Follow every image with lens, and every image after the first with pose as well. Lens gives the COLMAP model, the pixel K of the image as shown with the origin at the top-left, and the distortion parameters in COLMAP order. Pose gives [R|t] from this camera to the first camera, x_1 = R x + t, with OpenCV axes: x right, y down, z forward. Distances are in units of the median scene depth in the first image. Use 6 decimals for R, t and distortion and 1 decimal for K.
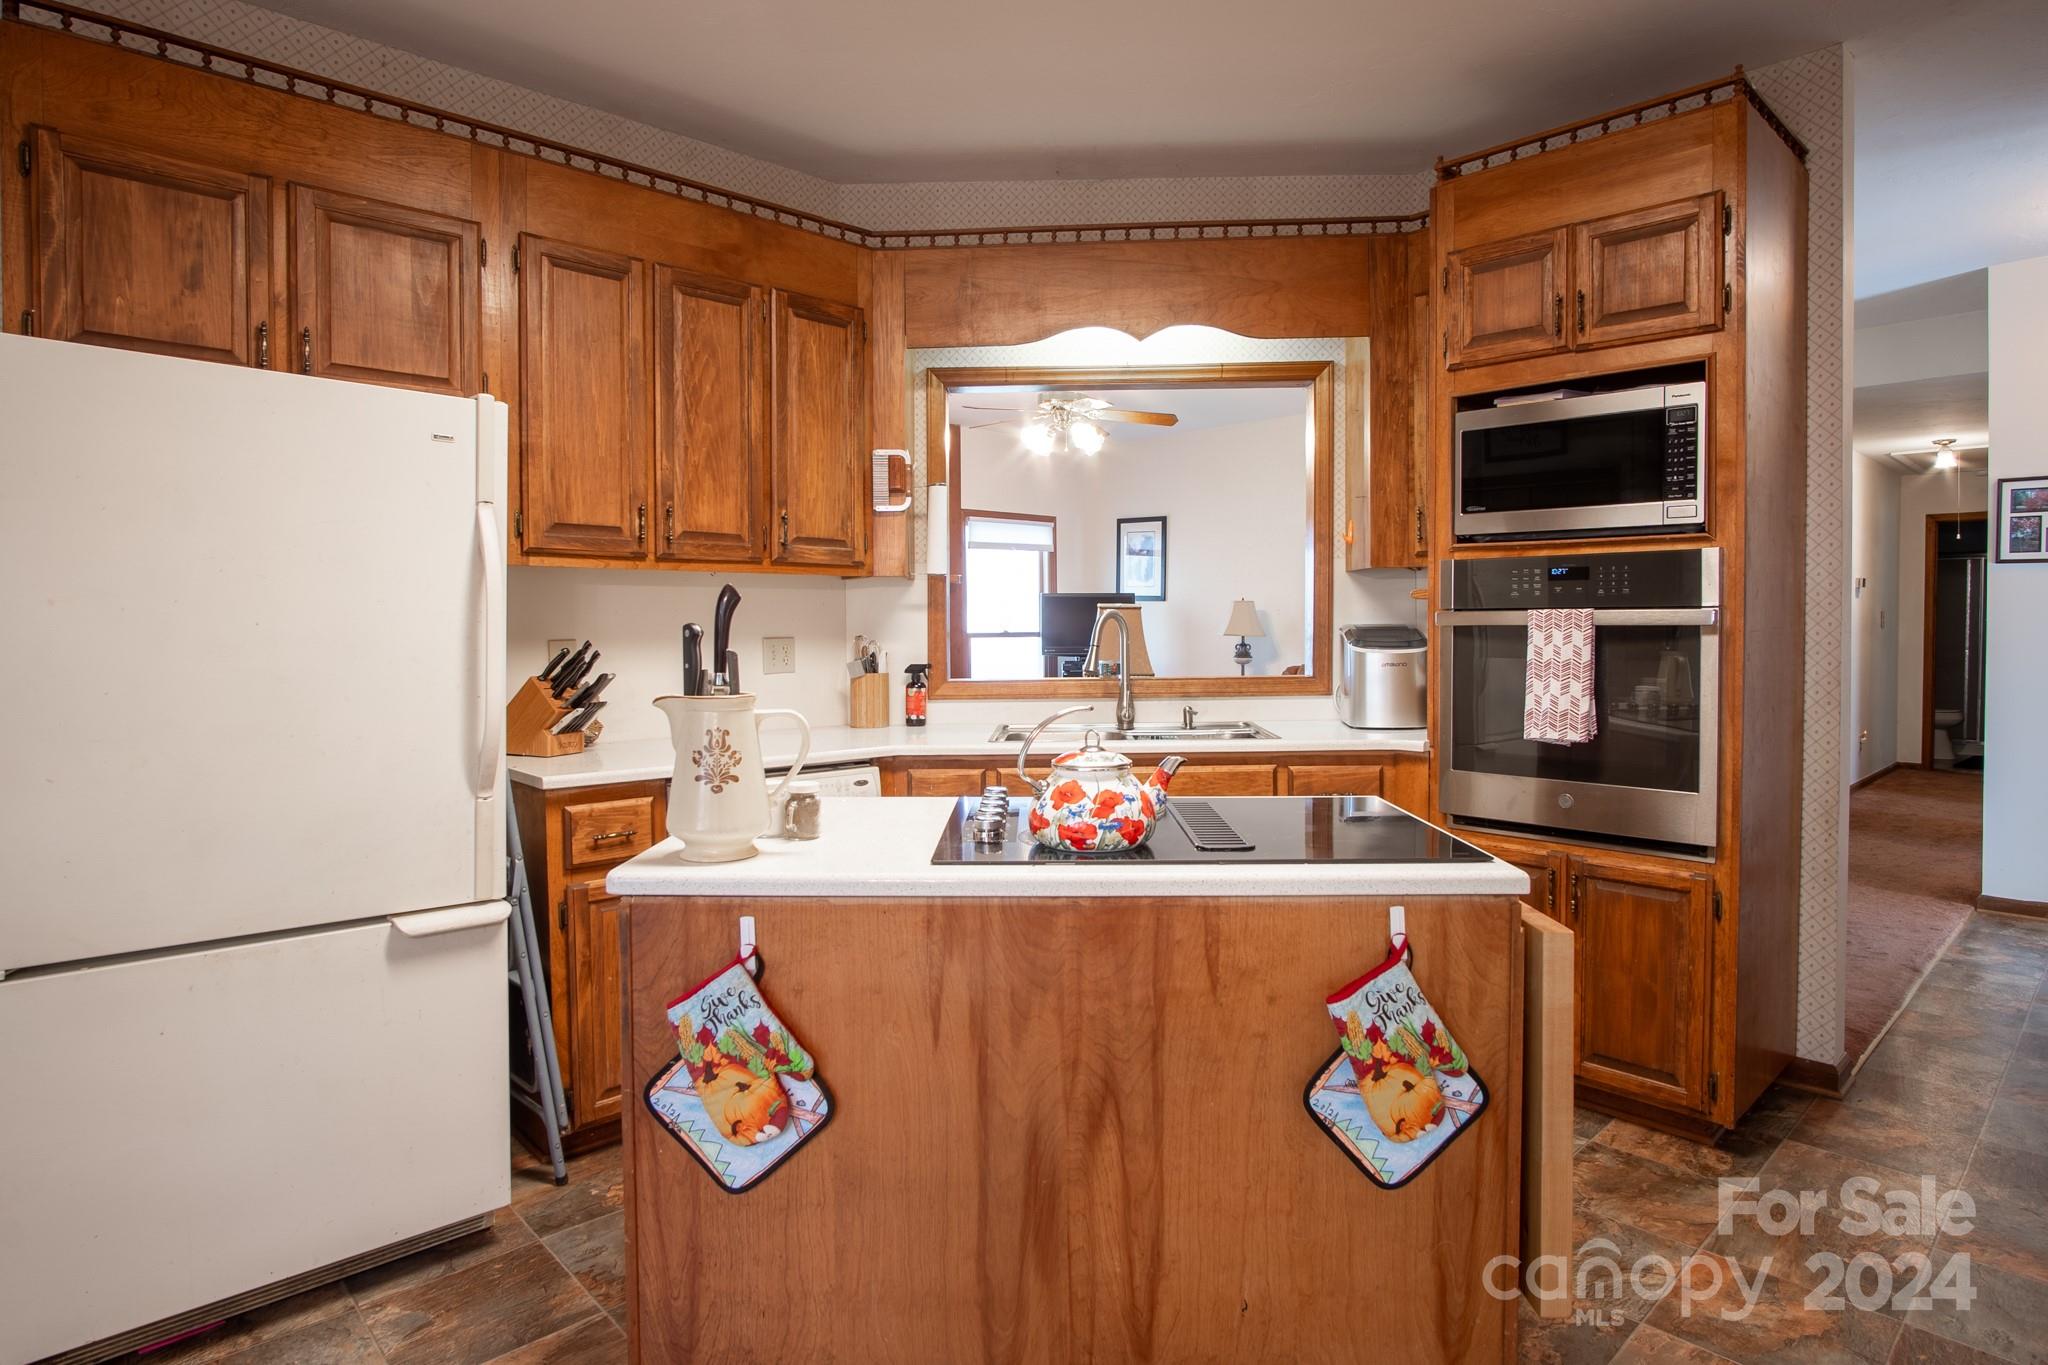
lens RADIAL K [[1122.1, 0, 1021.9], [0, 1122.1, 648.7], [0, 0, 1]] dist [-0.035739, 0.012505]
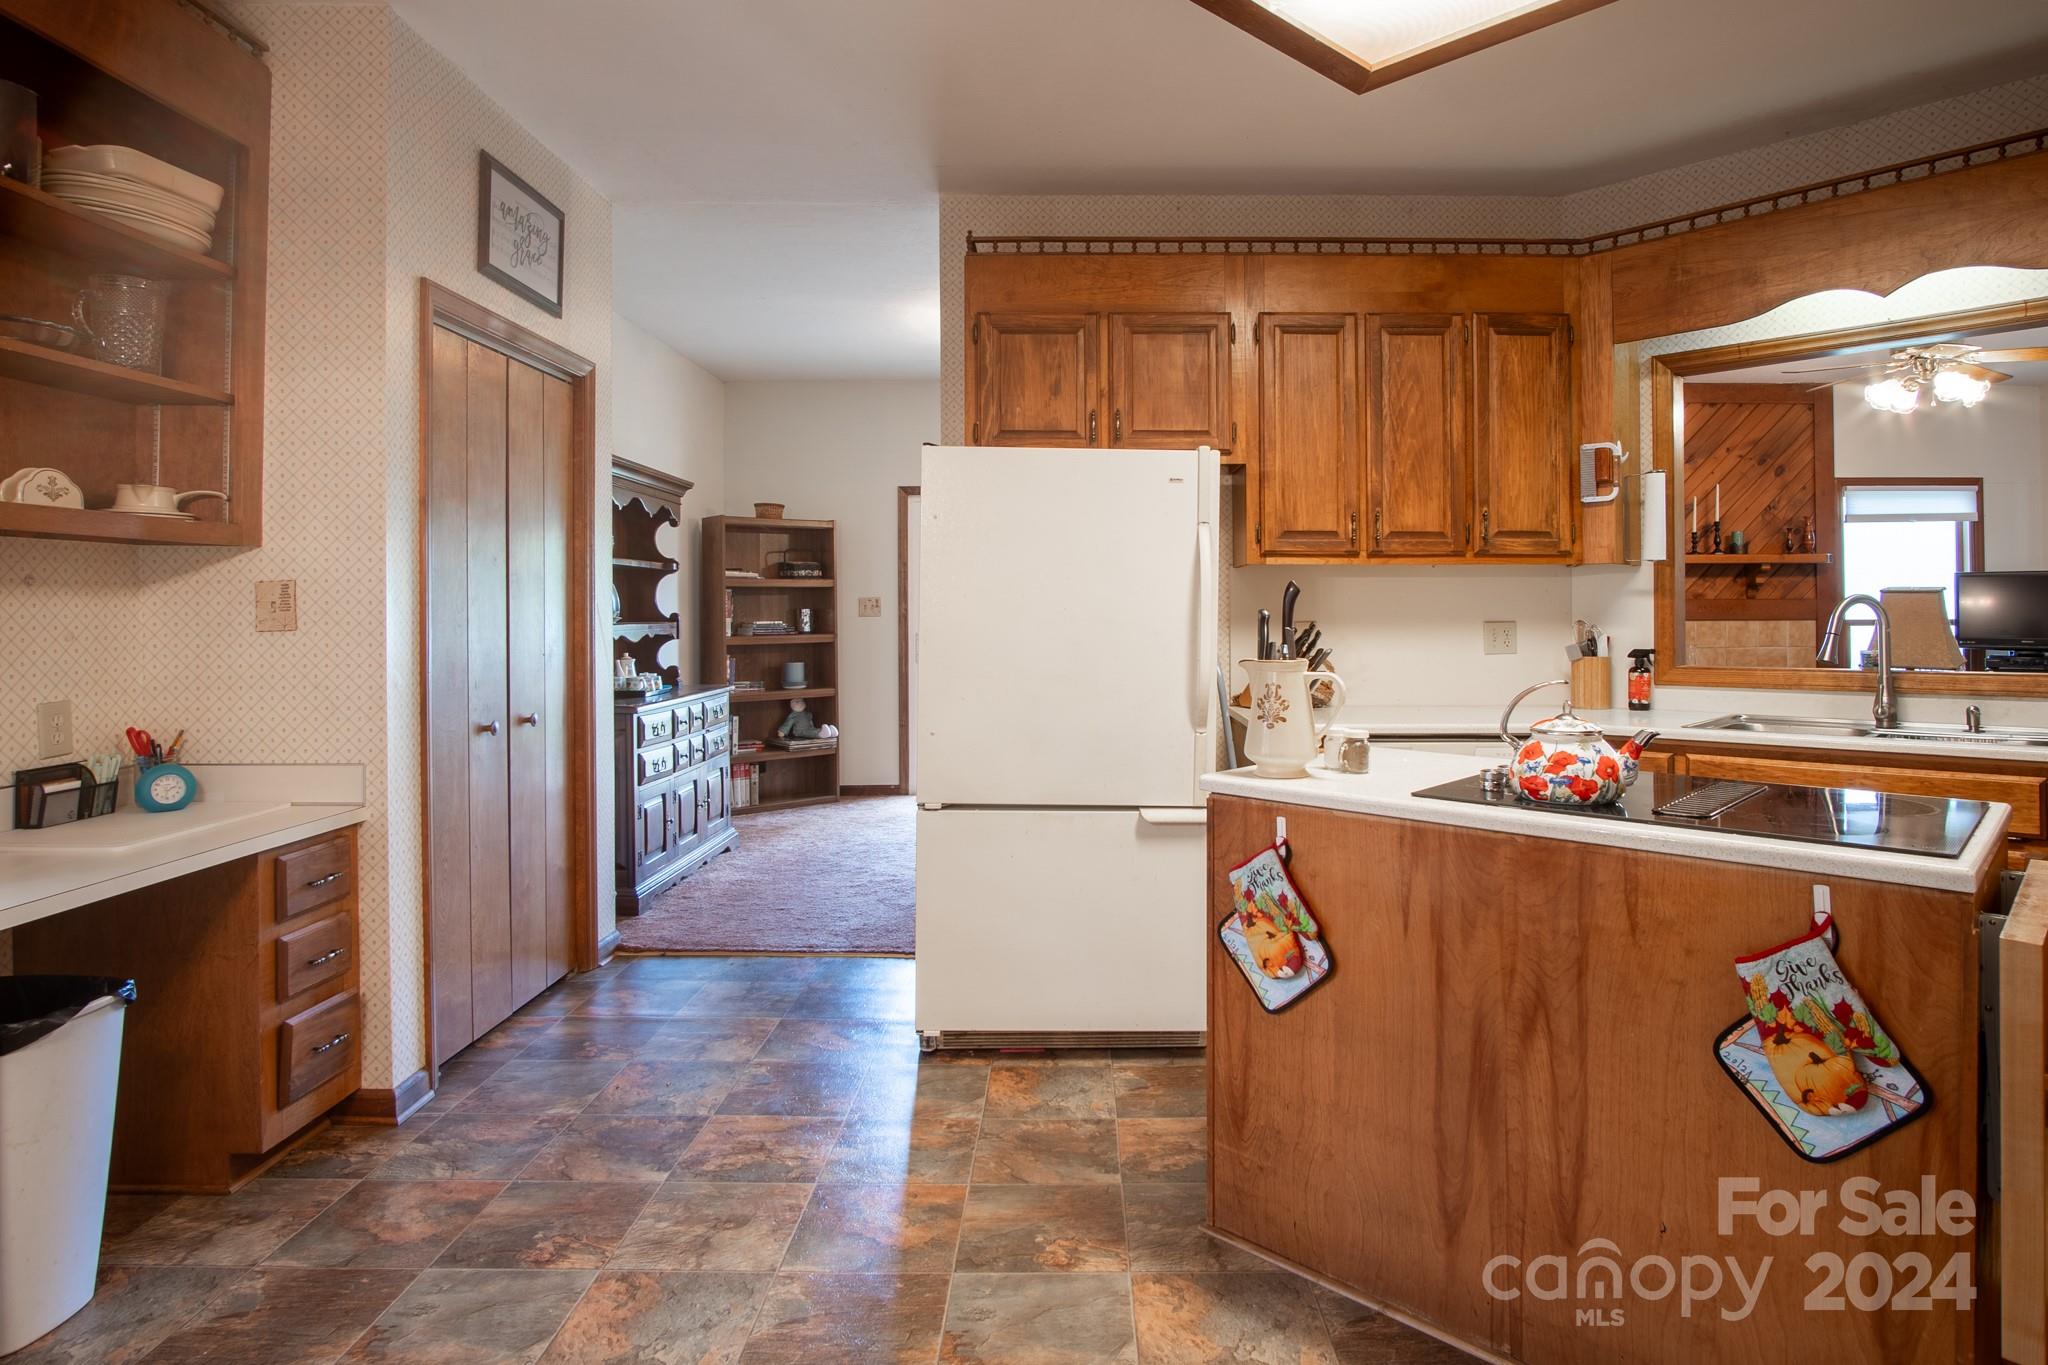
lens RADIAL K [[1144.2, 0, 1069.0], [0, 1144.2, 606.5], [0, 0, 1]] dist [-0.024278, 0.003613]
pose [[0.729097, -0.000174, -0.684411, 0.434038], [-0.016121, 0.999718, -0.017428, 0.002725], [0.684221, 0.023740, 0.728889, -0.191799]]
